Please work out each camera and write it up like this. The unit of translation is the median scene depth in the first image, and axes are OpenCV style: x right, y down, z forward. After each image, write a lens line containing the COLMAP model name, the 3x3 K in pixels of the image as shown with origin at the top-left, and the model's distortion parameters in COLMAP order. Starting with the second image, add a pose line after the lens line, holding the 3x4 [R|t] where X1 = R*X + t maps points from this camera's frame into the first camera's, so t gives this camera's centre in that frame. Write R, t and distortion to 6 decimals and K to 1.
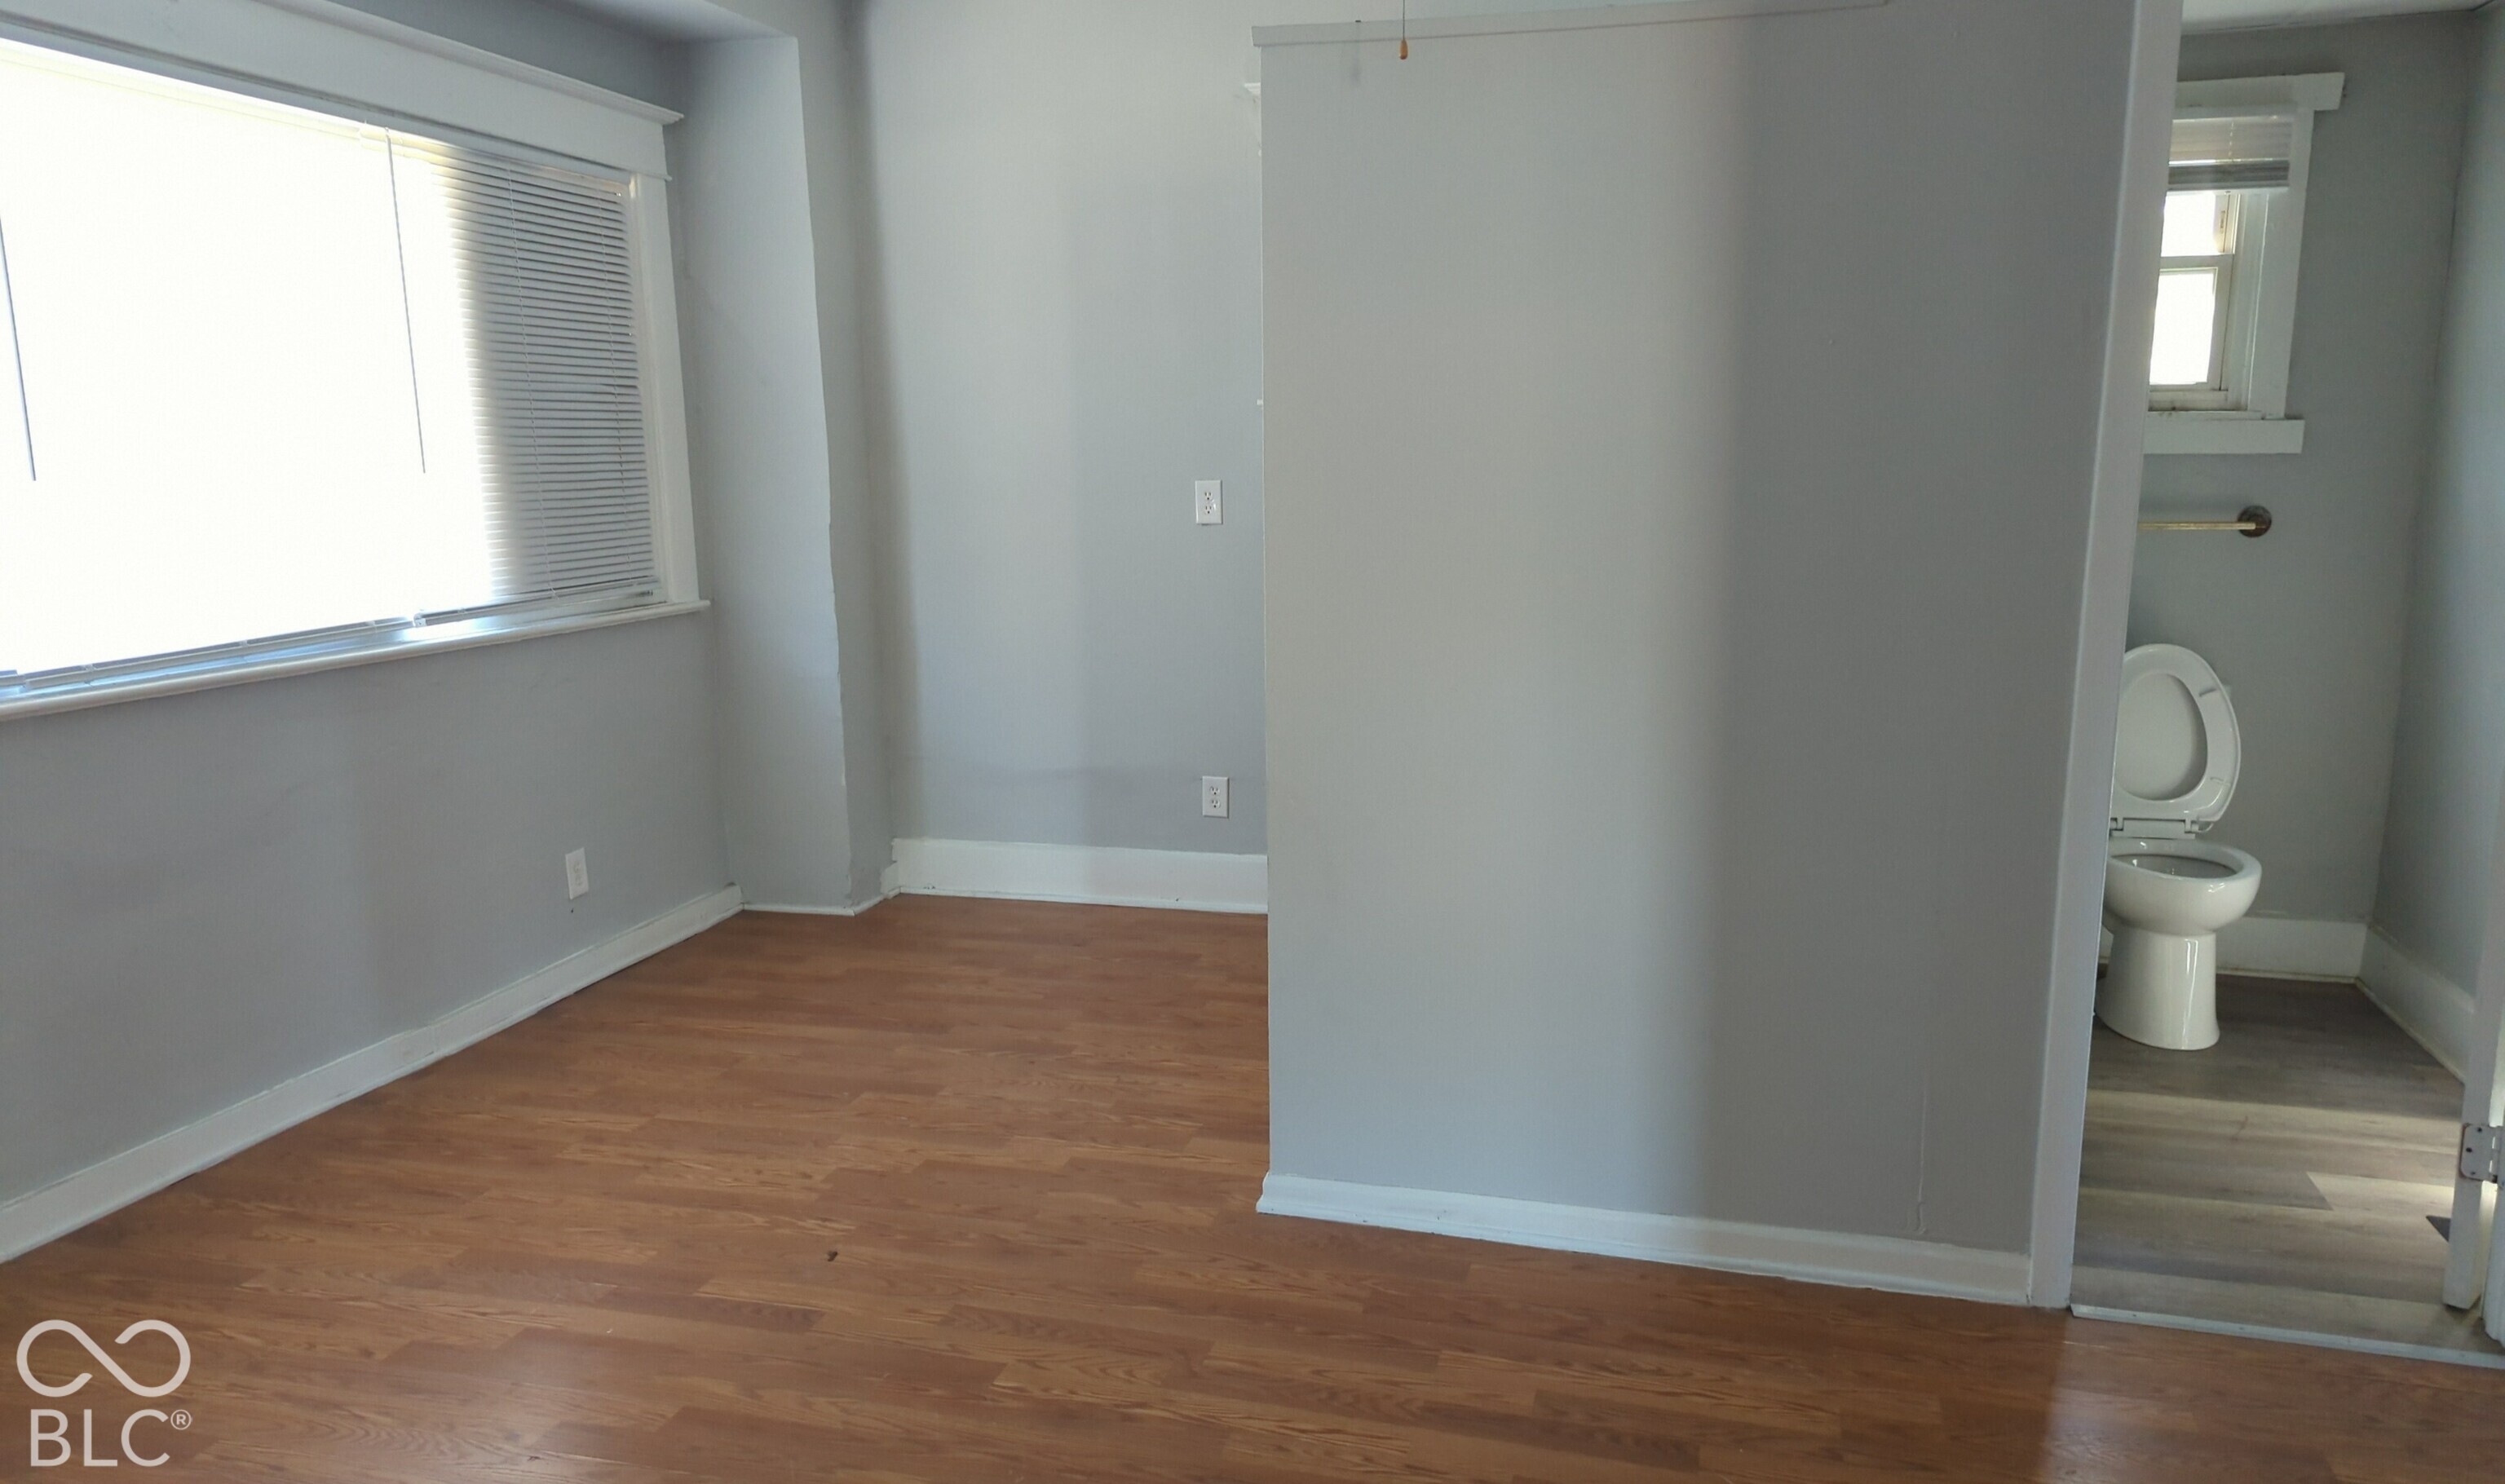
lens RADIAL K [[1629.8, 0, 1252.5], [0, 1629.8, 742.0], [0, 0, 1]] dist [0.007539, 0.002100]
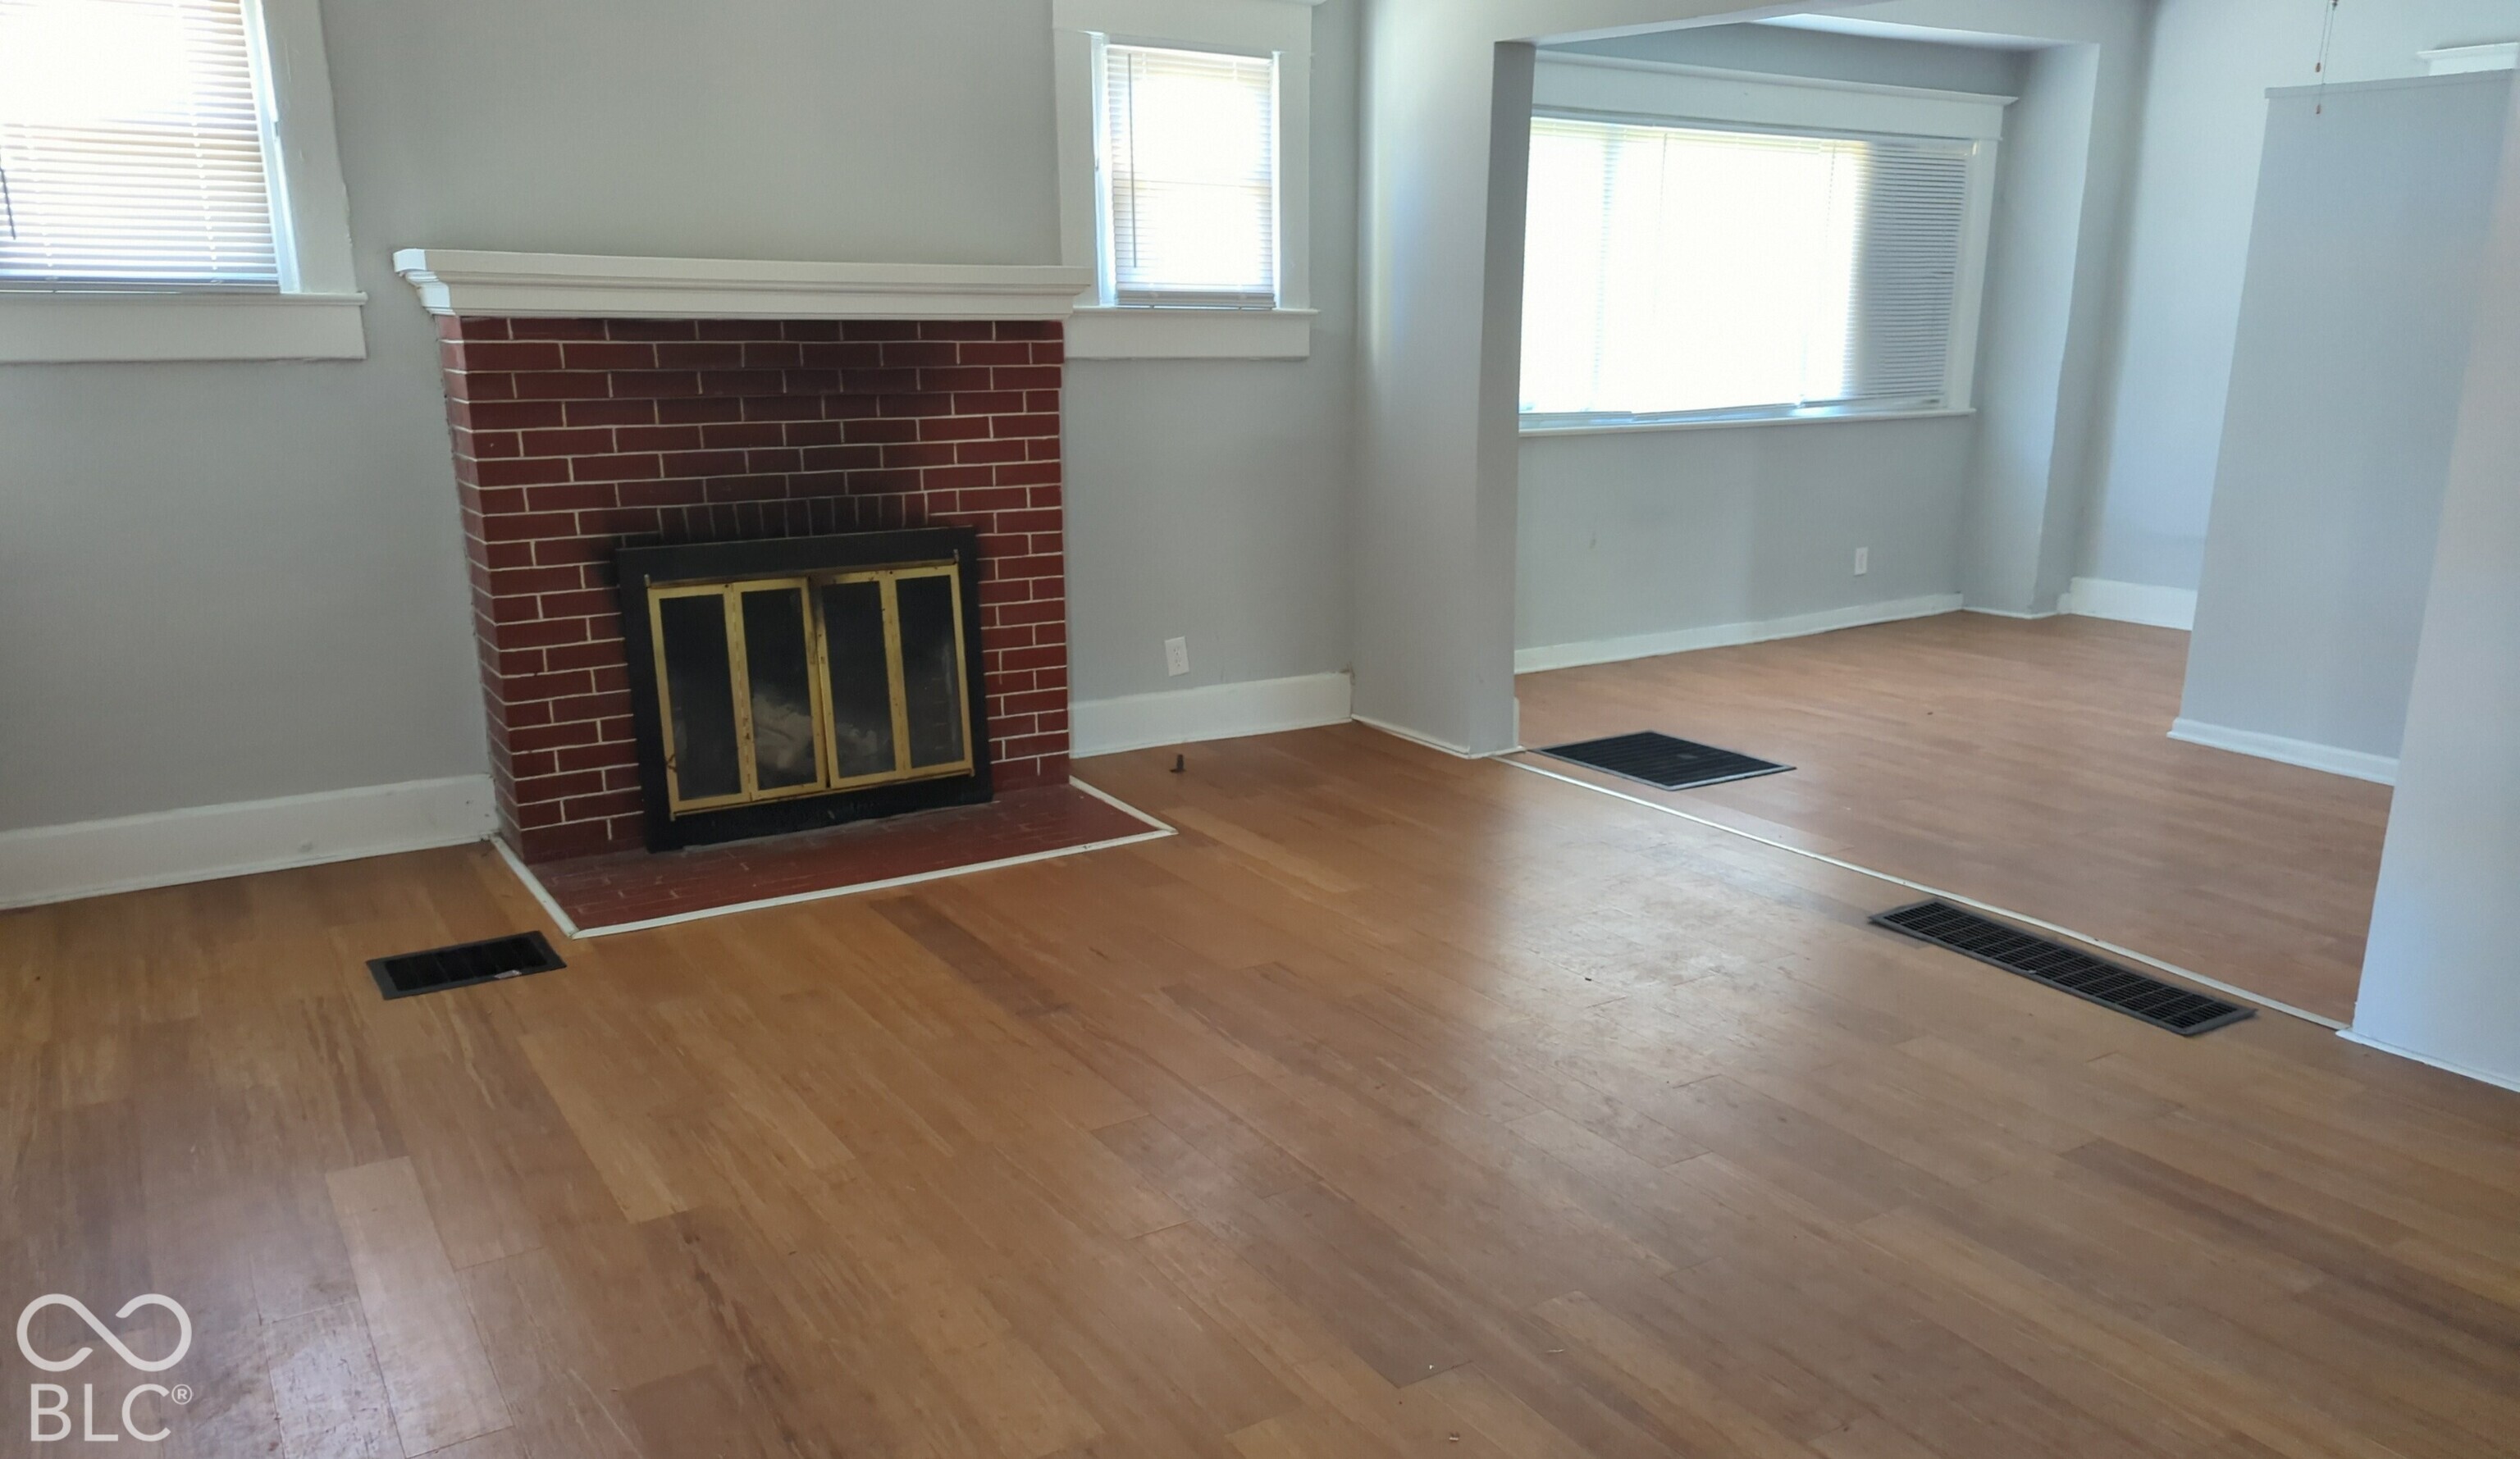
lens RADIAL K [[1626.9, 0, 1260.0], [0, 1626.9, 729.5], [0, 0, 1]] dist [0.051228, 0.000677]
pose [[0.696655, 0.187128, -0.692572, 0.418573], [-0.134678, 0.982332, 0.129948, 0.126991], [0.704652, 0.002745, 0.709548, -0.753809]]
